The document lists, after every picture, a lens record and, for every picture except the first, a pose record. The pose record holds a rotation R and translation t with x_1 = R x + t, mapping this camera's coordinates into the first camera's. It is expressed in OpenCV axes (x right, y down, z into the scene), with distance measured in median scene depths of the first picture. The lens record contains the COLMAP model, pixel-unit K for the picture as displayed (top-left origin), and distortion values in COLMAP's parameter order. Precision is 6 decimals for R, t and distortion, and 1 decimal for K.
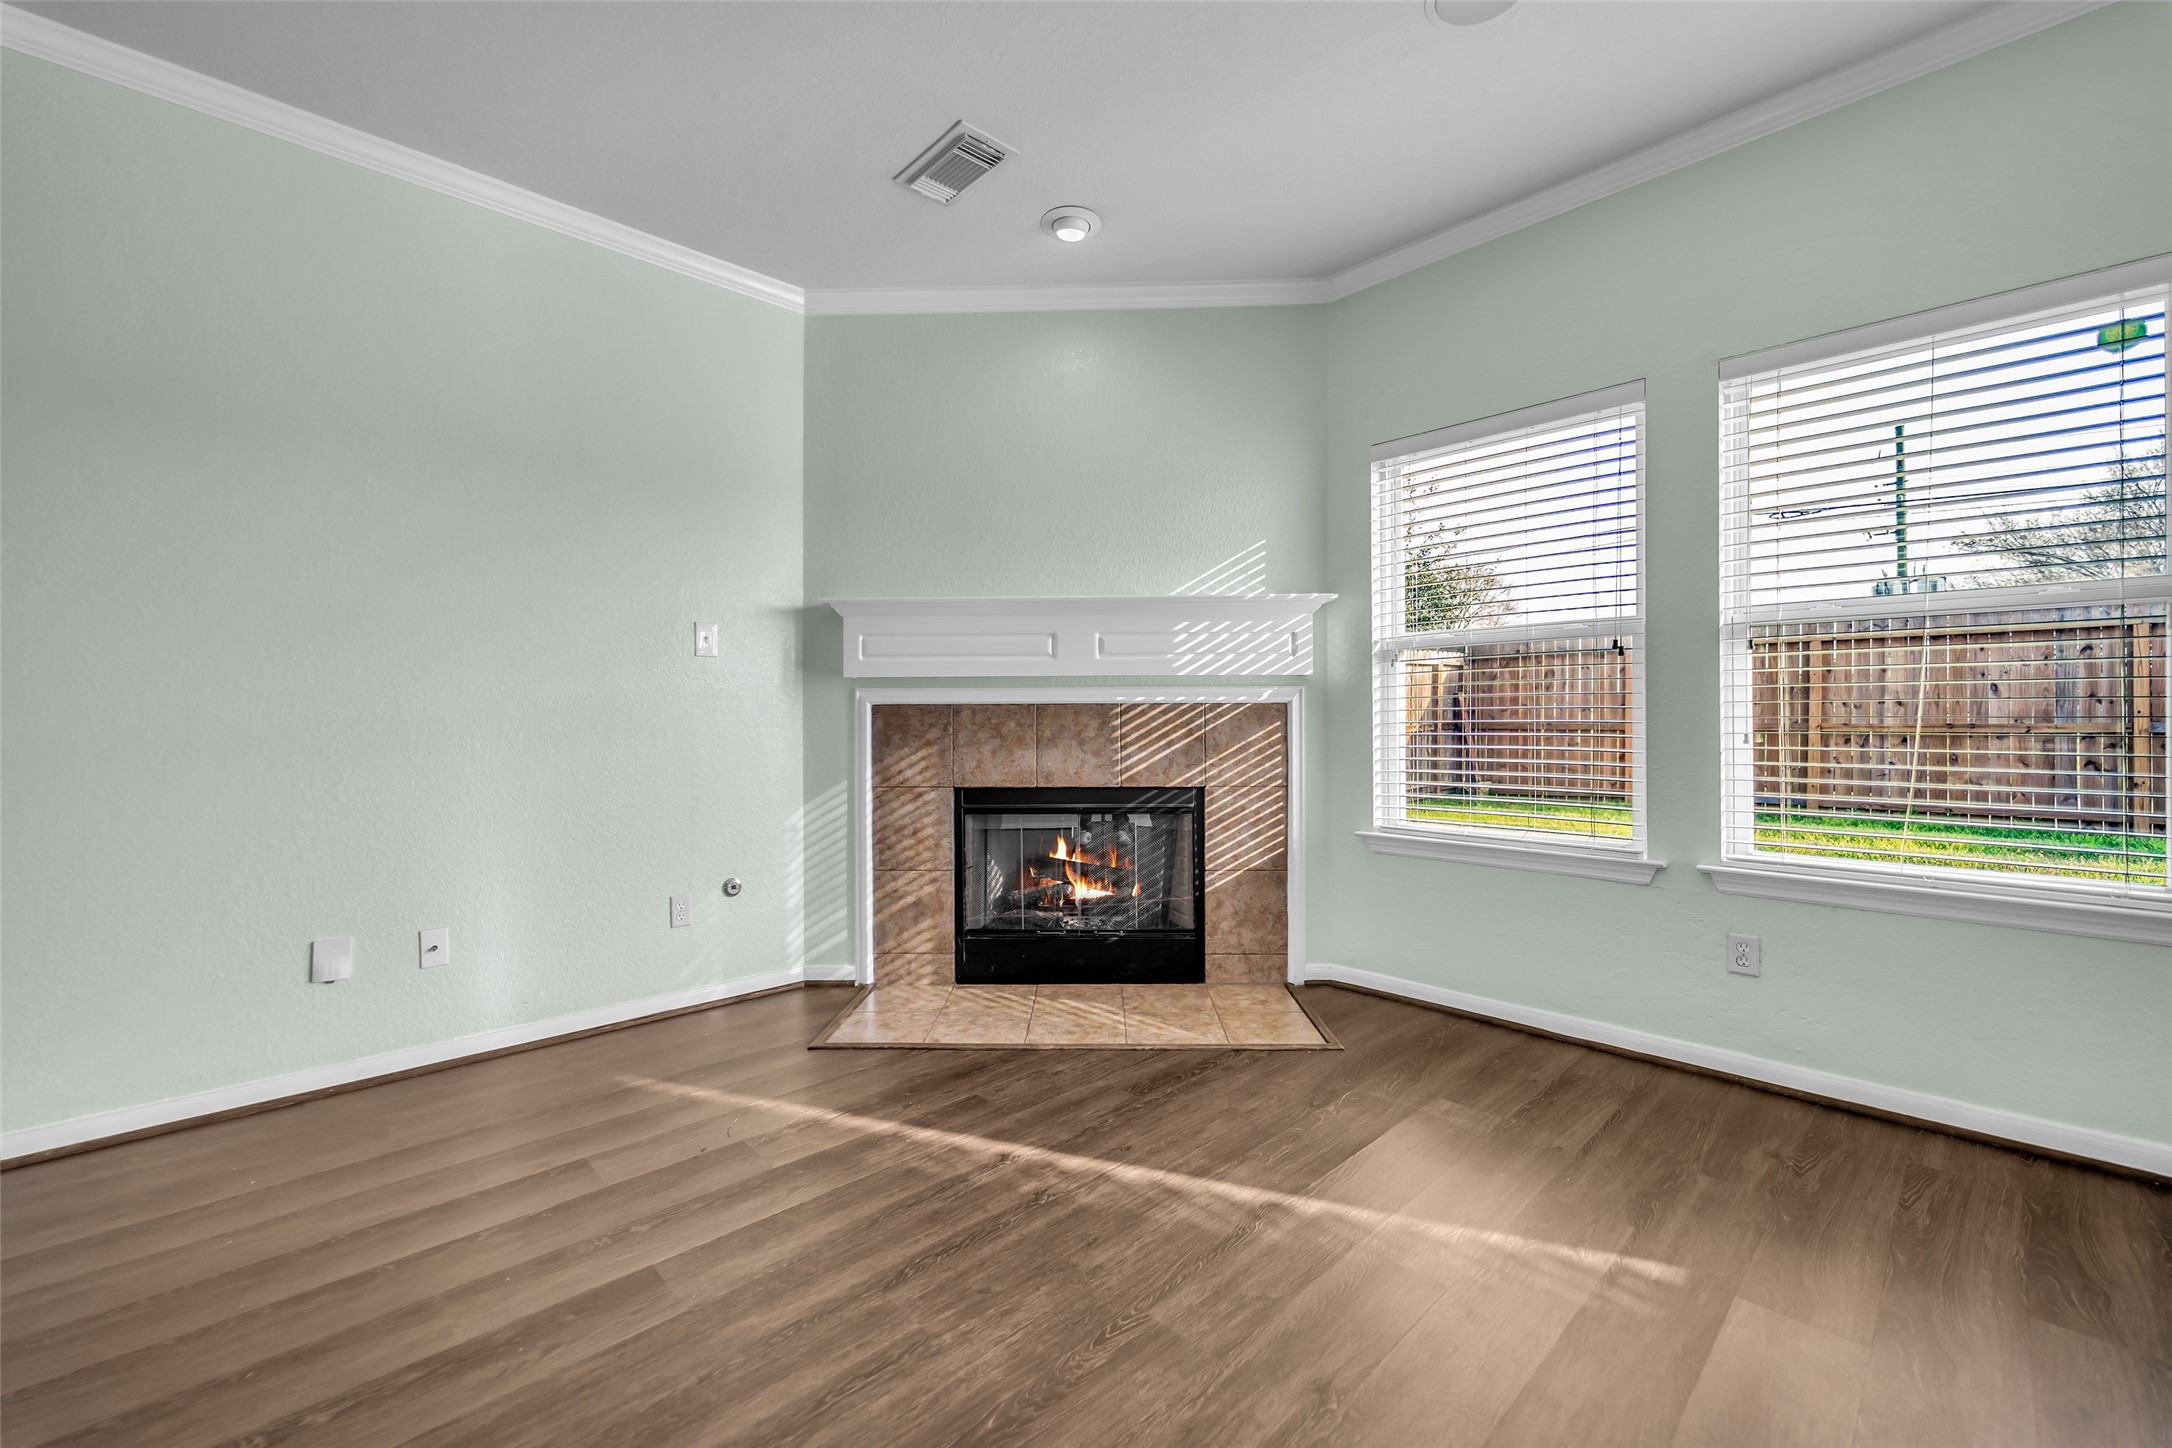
lens RADIAL K [[872.4, 0, 1065.7], [0, 872.4, 736.5], [0, 0, 1]] dist [0.003313, -0.002016]
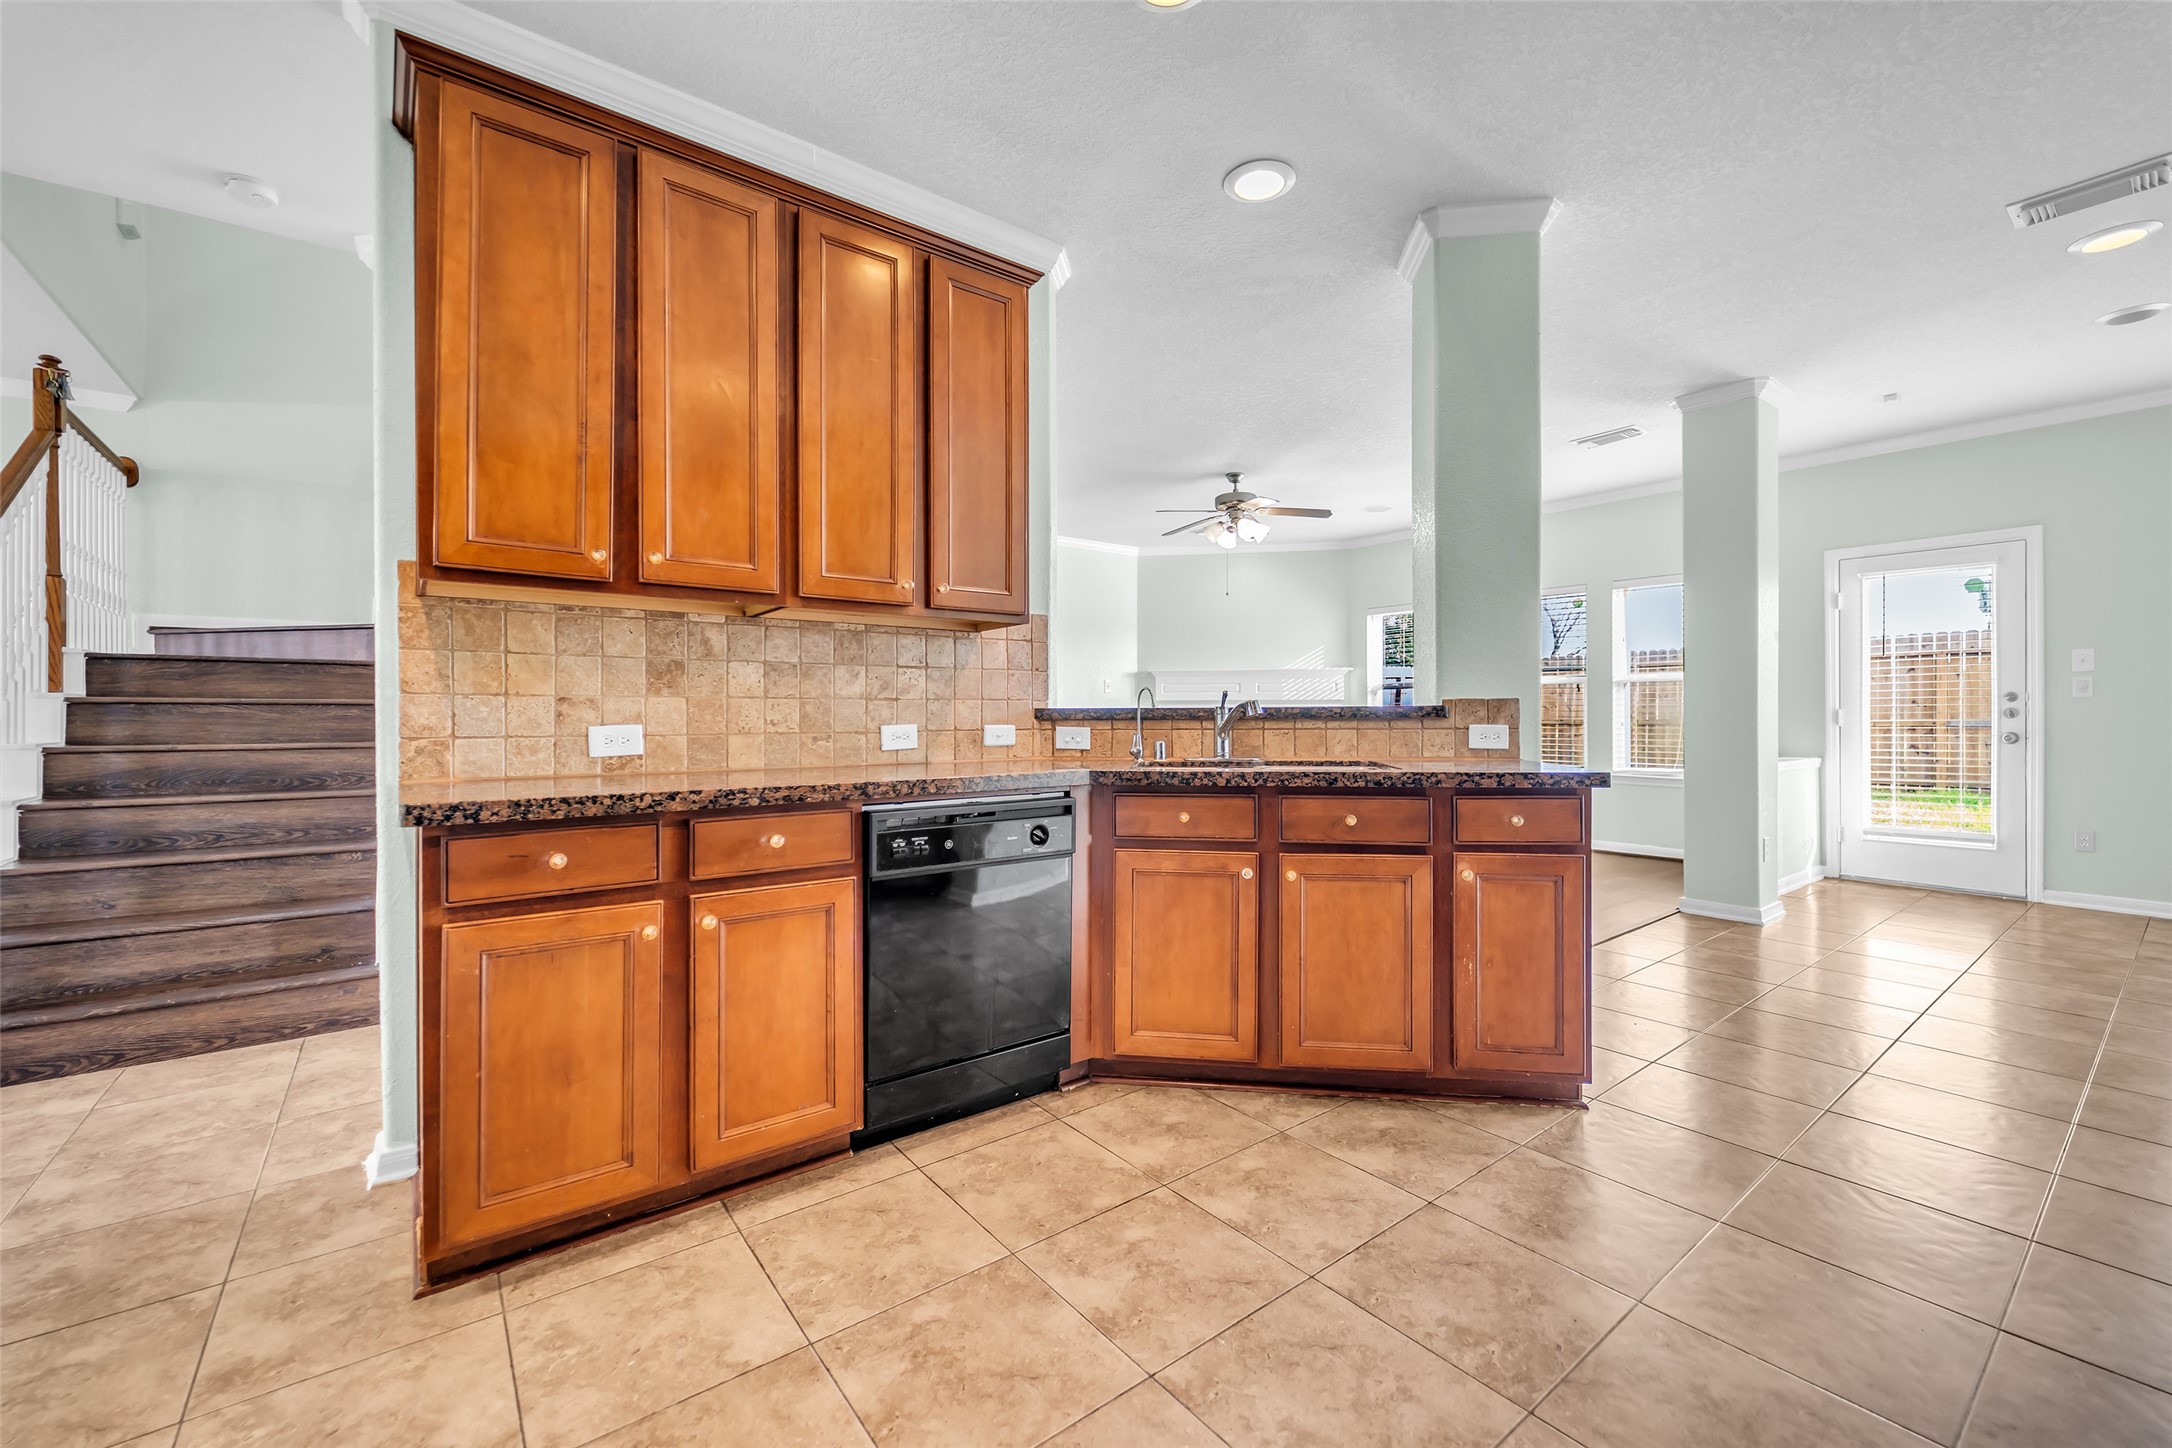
lens RADIAL K [[872.4, 0, 1080.0], [0, 872.4, 717.3], [0, 0, 1]] dist [0.003313, -0.002016]
pose [[0.994955, 0.000966, -0.100318, -0.214277], [-0.002279, 0.999913, -0.012975, 0.016781], [0.100297, 0.013138, 0.994871, -1.552491]]
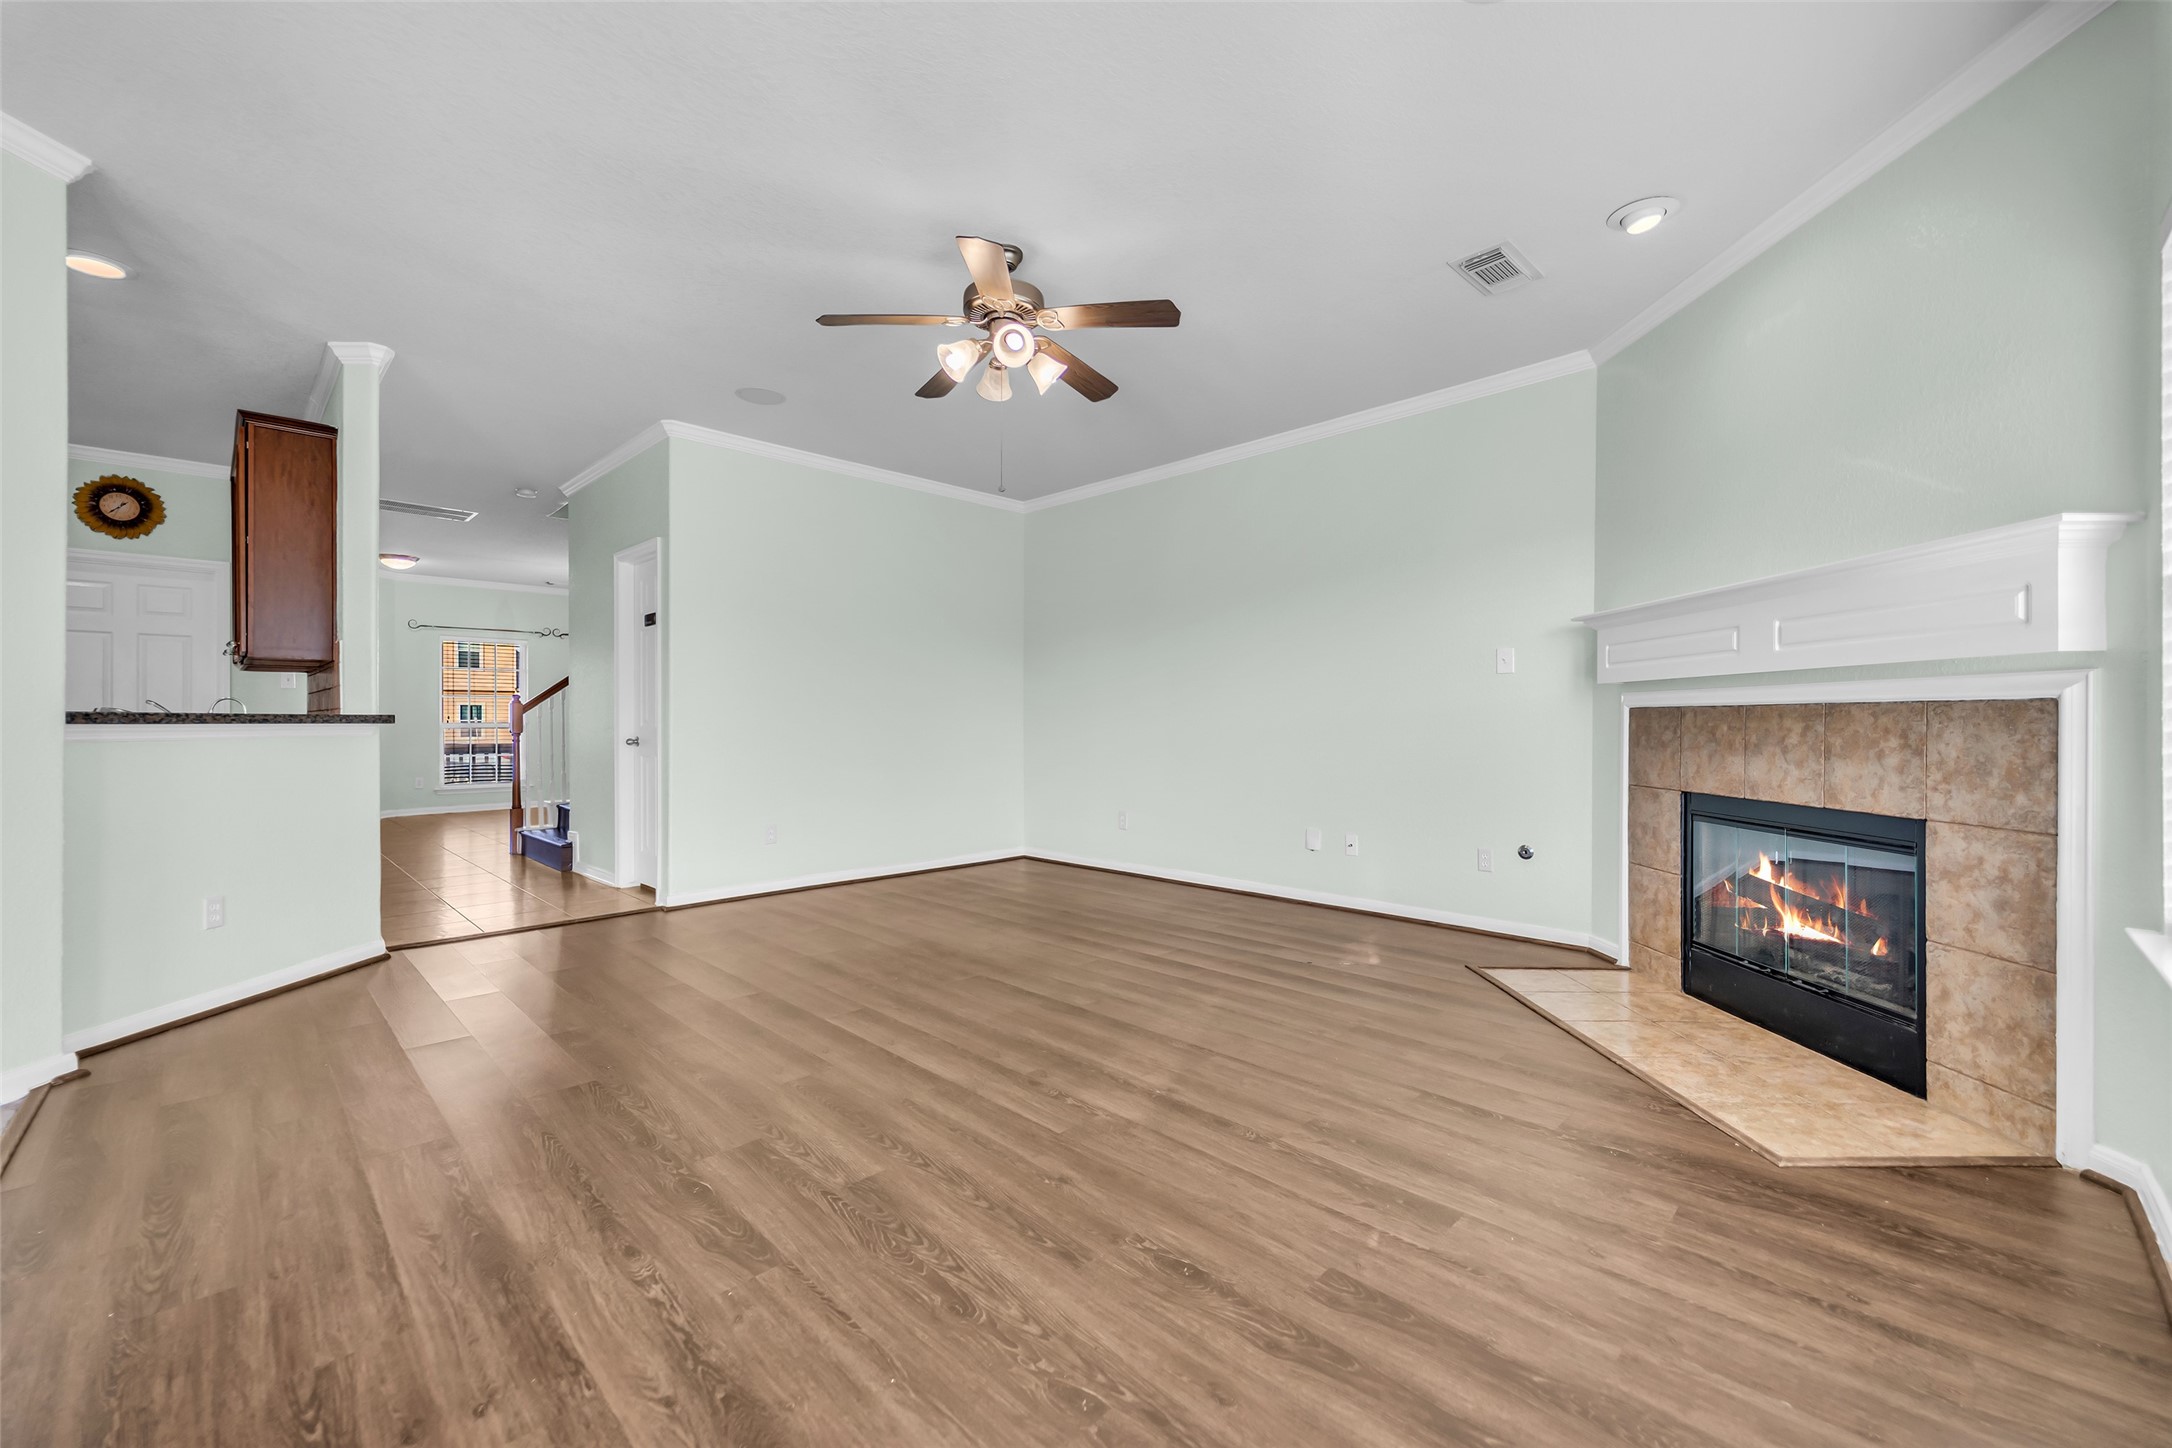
lens RADIAL K [[872.4, 0, 1083.3], [0, 872.4, 740.4], [0, 0, 1]] dist [0.003313, -0.002016]
pose [[0.022731, 0.028190, -0.999344, 0.839341], [-0.014499, 0.999507, 0.027865, -0.016195], [0.999636, 0.013856, 0.023129, 0.304017]]
